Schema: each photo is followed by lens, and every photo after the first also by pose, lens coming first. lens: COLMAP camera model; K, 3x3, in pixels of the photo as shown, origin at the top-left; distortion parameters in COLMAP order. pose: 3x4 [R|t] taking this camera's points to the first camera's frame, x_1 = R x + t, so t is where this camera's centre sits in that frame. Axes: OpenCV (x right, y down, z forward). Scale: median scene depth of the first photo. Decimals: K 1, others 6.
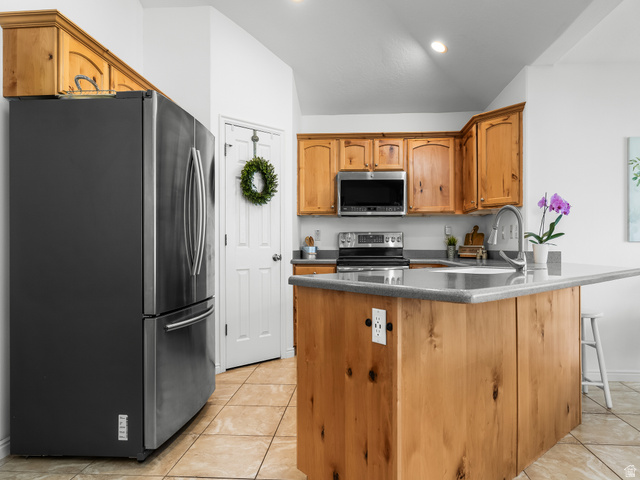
lens RADIAL K [[418.5, 0, 348.1], [0, 418.5, 241.6], [0, 0, 1]] dist [0.009595, 0.002608]
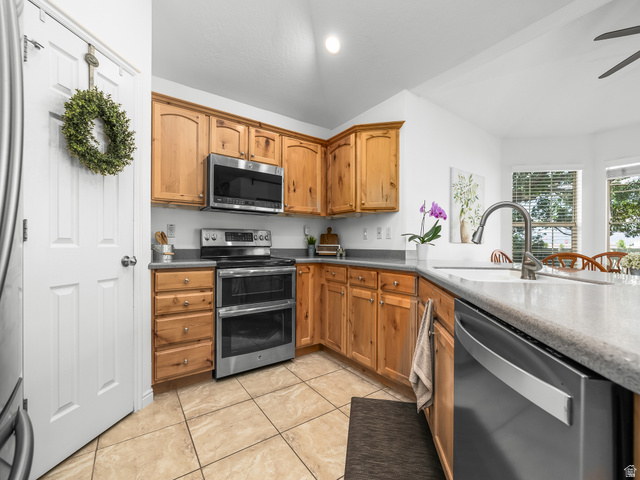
lens RADIAL K [[282.9, 0, 339.6], [0, 282.9, 244.5], [0, 0, 1]] dist [-0.000674, -0.000152]
pose [[0.796469, 0.006682, 0.604642, -0.166272], [-0.012933, 0.999898, 0.005987, 0.004600], [-0.604541, -0.012588, 0.796475, 0.428600]]
